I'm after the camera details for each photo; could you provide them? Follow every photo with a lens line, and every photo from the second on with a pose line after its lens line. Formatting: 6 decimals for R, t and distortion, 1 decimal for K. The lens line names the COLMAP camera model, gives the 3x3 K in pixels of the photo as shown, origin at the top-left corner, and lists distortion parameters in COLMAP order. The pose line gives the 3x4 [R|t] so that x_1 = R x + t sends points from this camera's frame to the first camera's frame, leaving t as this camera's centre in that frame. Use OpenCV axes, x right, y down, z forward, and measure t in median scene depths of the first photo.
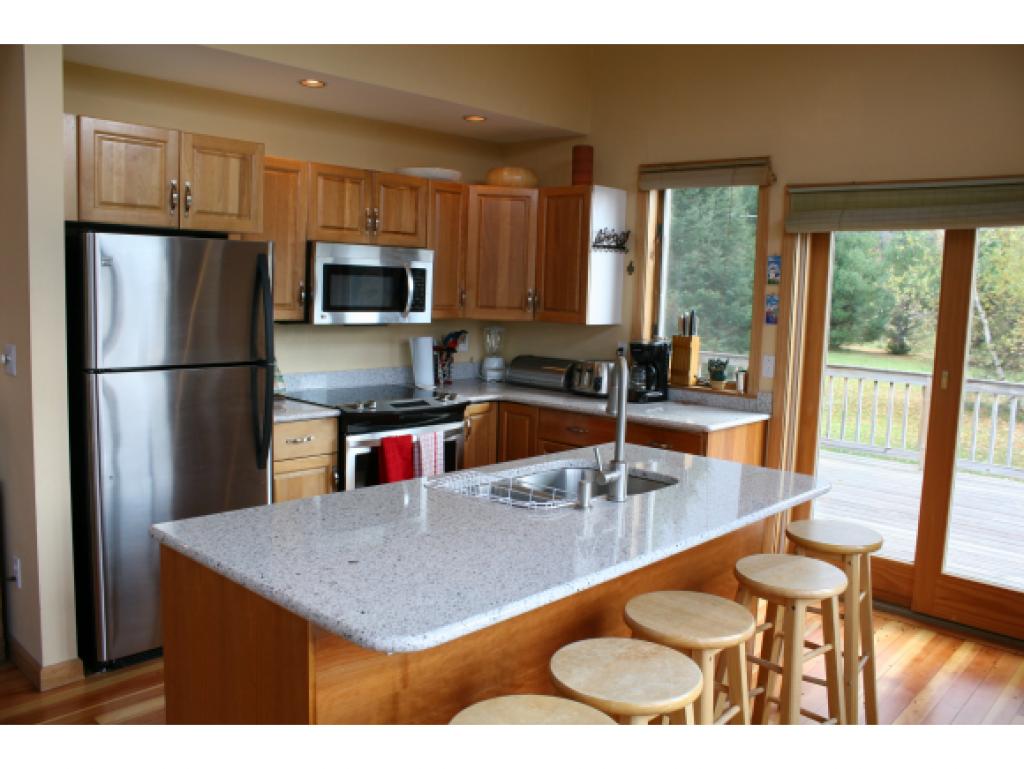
lens RADIAL K [[876.8, 0, 512.0], [0, 876.8, 384.5], [0, 0, 1]] dist [-0.126644, 0.141691]
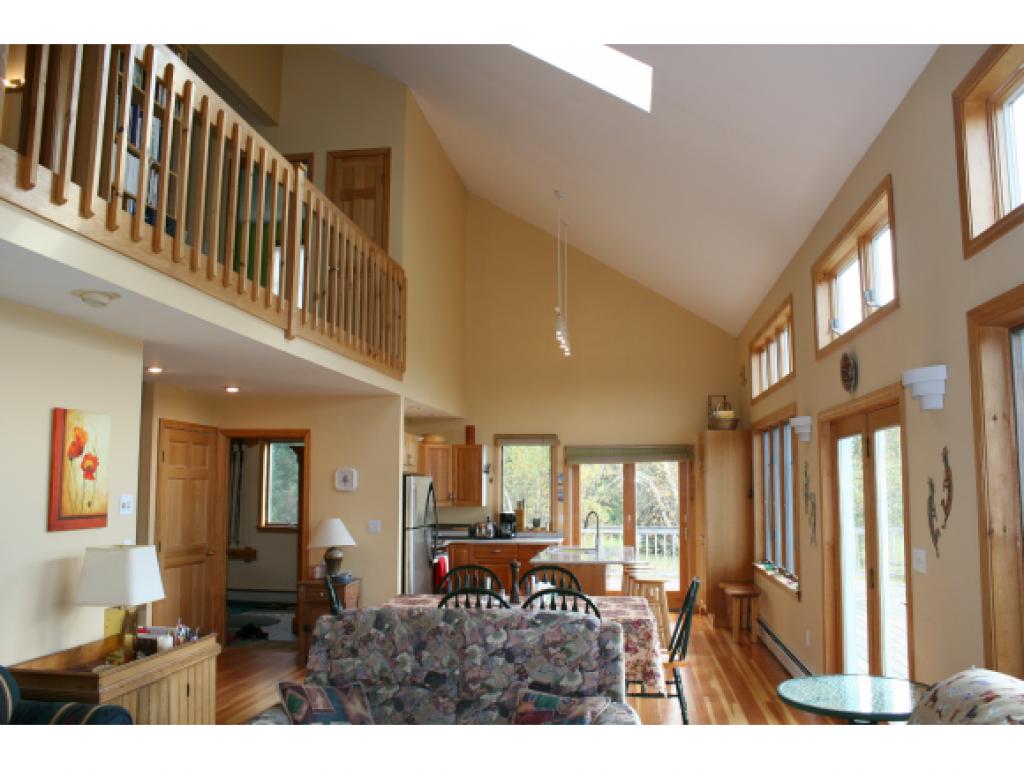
lens RADIAL K [[876.8, 0, 512.0], [0, 876.8, 384.5], [0, 0, 1]] dist [-0.126644, 0.141691]
pose [[0.819599, 0.031622, 0.572064, -1.190709], [0.093059, 0.977870, -0.187379, 0.055271], [-0.565329, 0.206811, 0.798518, -0.932124]]
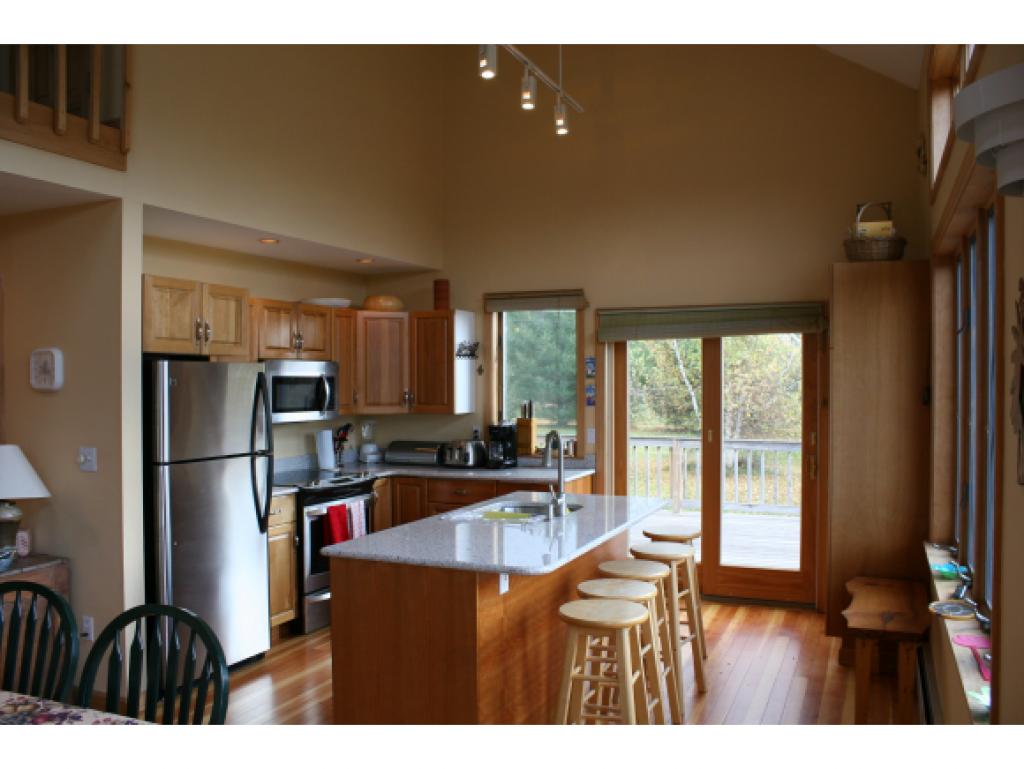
lens RADIAL K [[876.8, 0, 512.0], [0, 876.8, 384.5], [0, 0, 1]] dist [-0.126644, 0.141691]
pose [[0.947238, -0.040523, 0.317959, -0.263744], [0.073250, 0.993093, -0.091653, 0.016356], [-0.312049, 0.110108, 0.943664, -0.298261]]
